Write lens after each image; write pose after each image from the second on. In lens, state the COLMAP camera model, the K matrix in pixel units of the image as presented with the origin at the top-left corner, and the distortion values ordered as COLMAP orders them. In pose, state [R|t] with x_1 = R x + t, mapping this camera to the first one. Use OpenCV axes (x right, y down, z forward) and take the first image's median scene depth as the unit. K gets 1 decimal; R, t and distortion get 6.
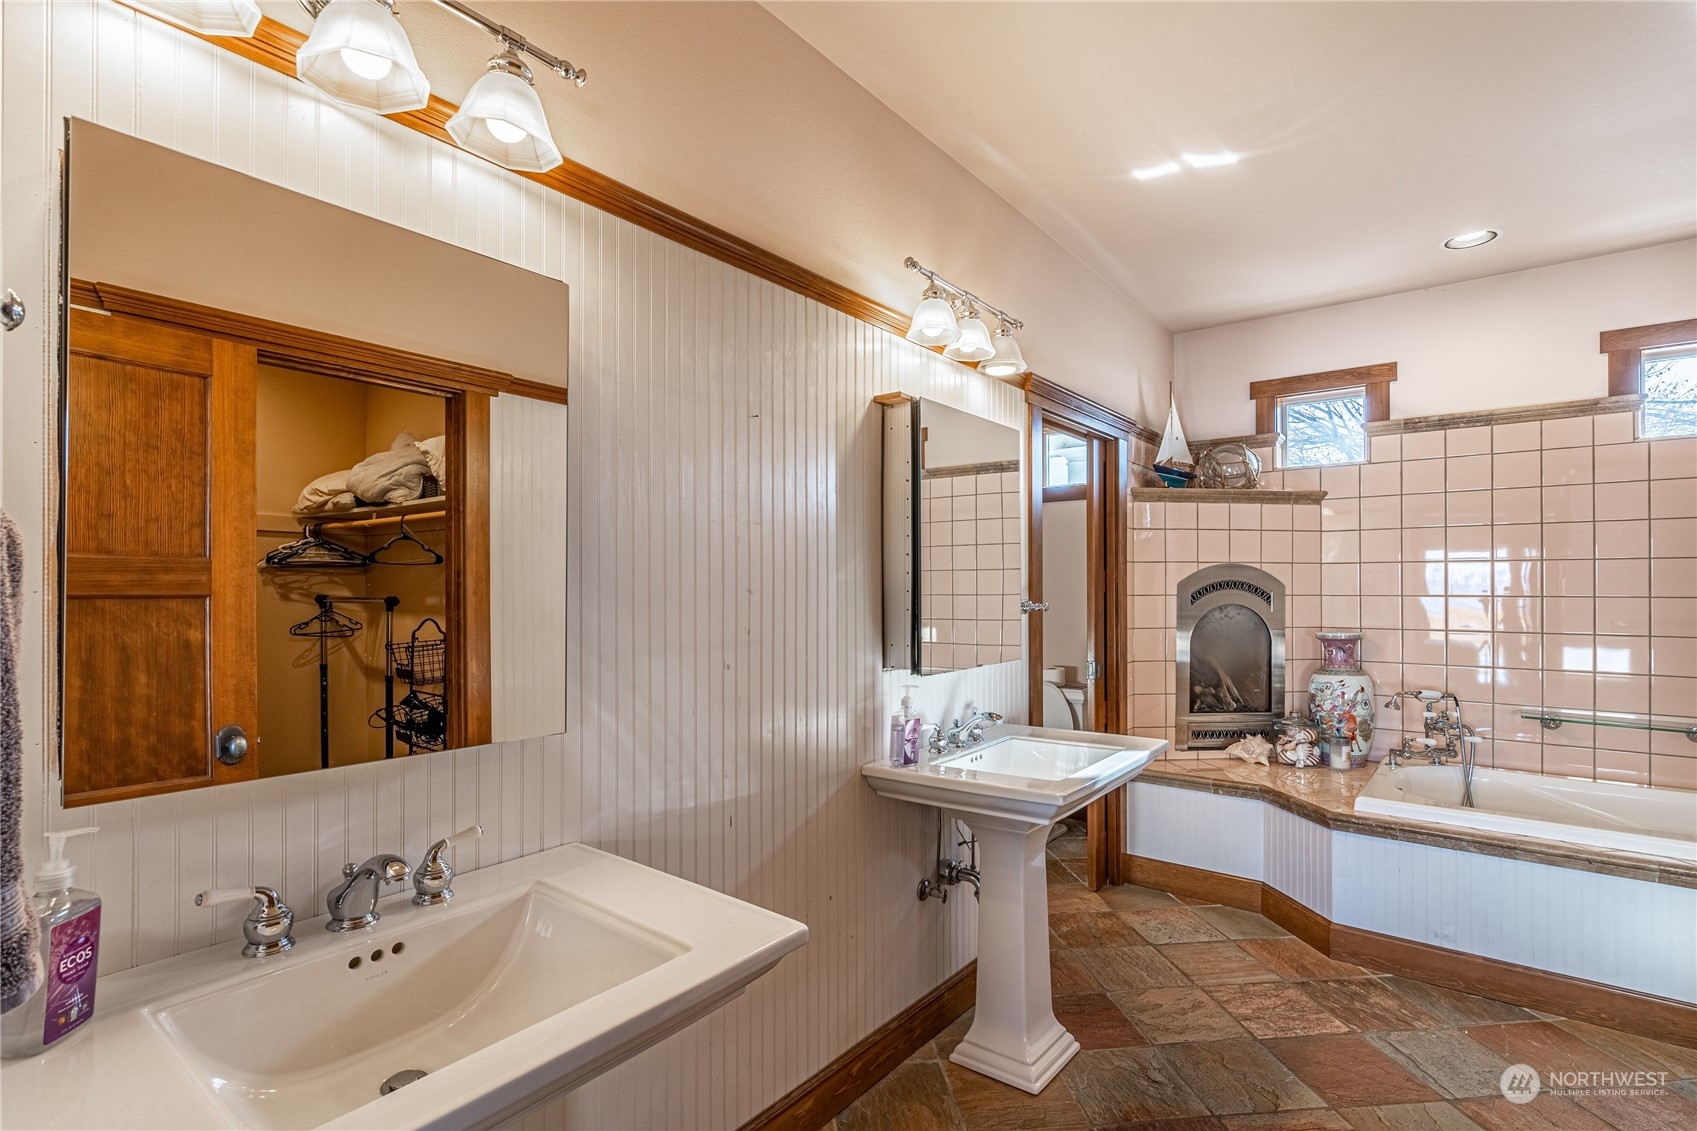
lens RADIAL K [[781.1, 0, 844.5], [0, 781.1, 576.3], [0, 0, 1]] dist [-0.001253, 0.001357]
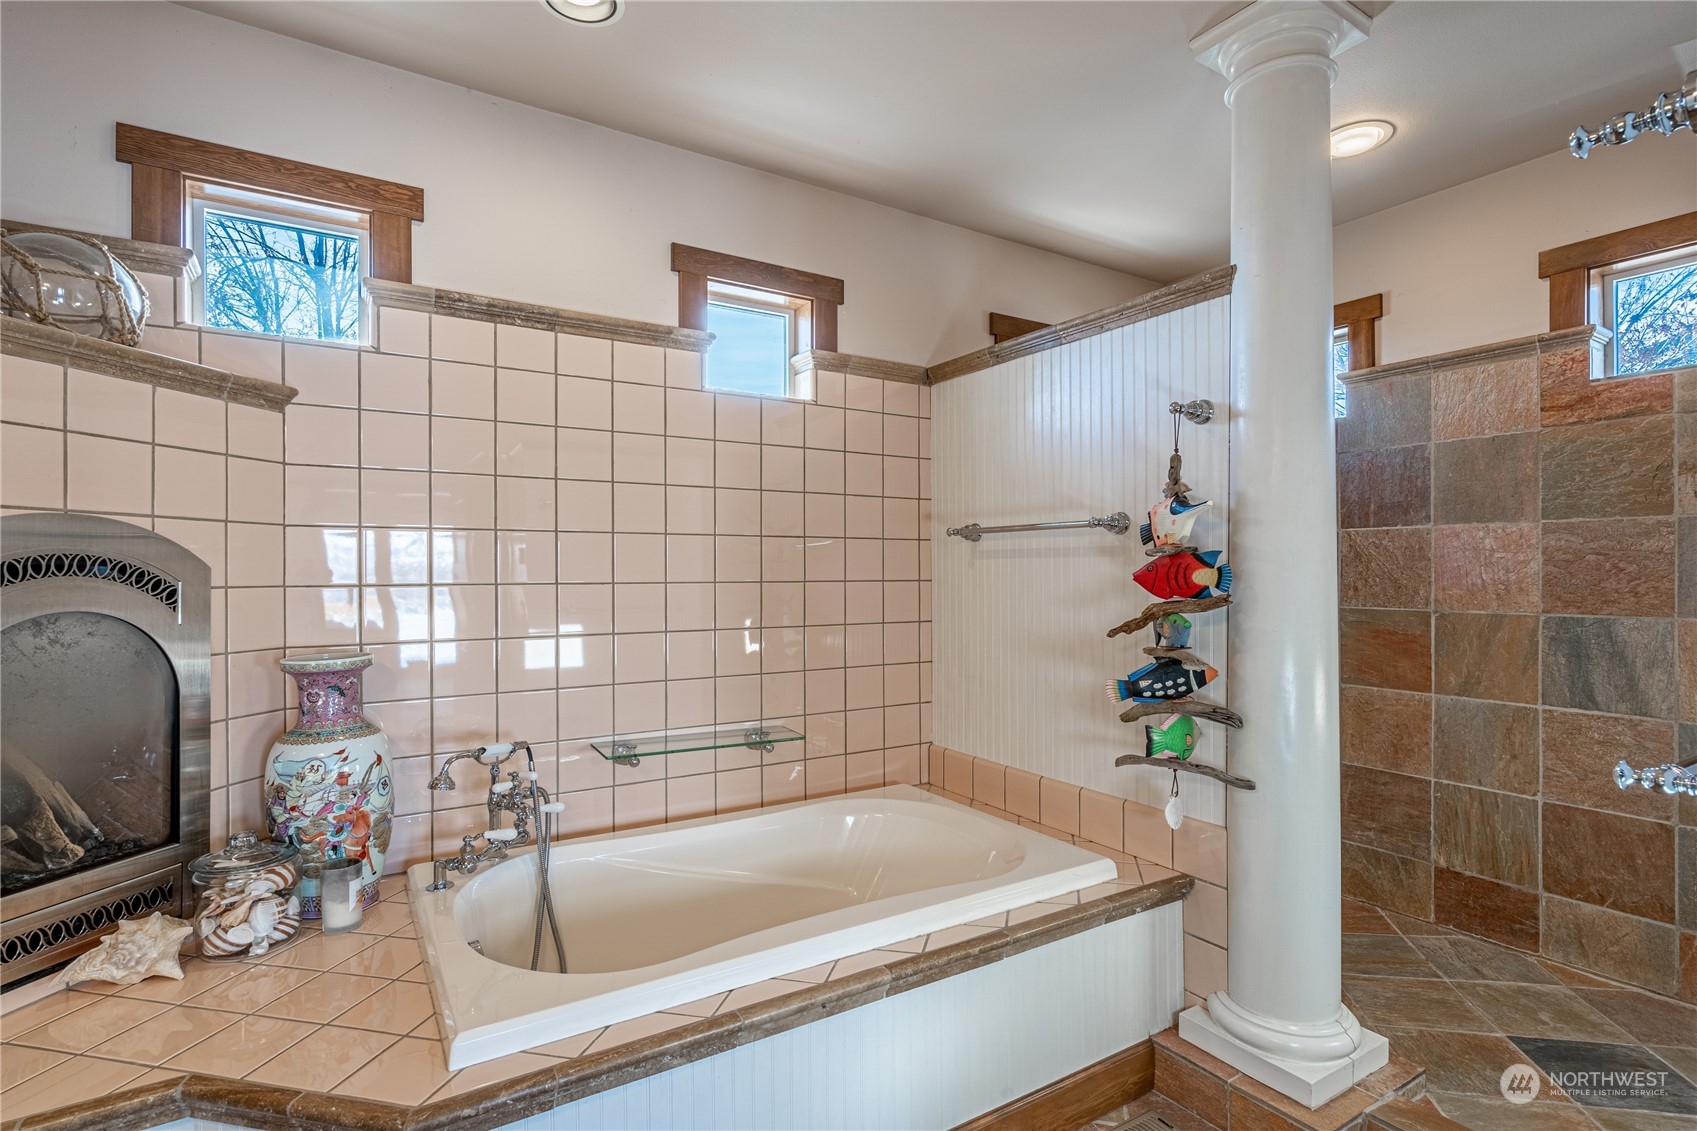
lens RADIAL K [[781.1, 0, 844.5], [0, 781.1, 576.3], [0, 0, 1]] dist [-0.001253, 0.001357]
pose [[0.287857, -0.005955, 0.957655, 0.229568], [-0.010136, 0.999906, 0.009265, 0.009216], [-0.957620, -0.012374, 0.287770, 0.516077]]
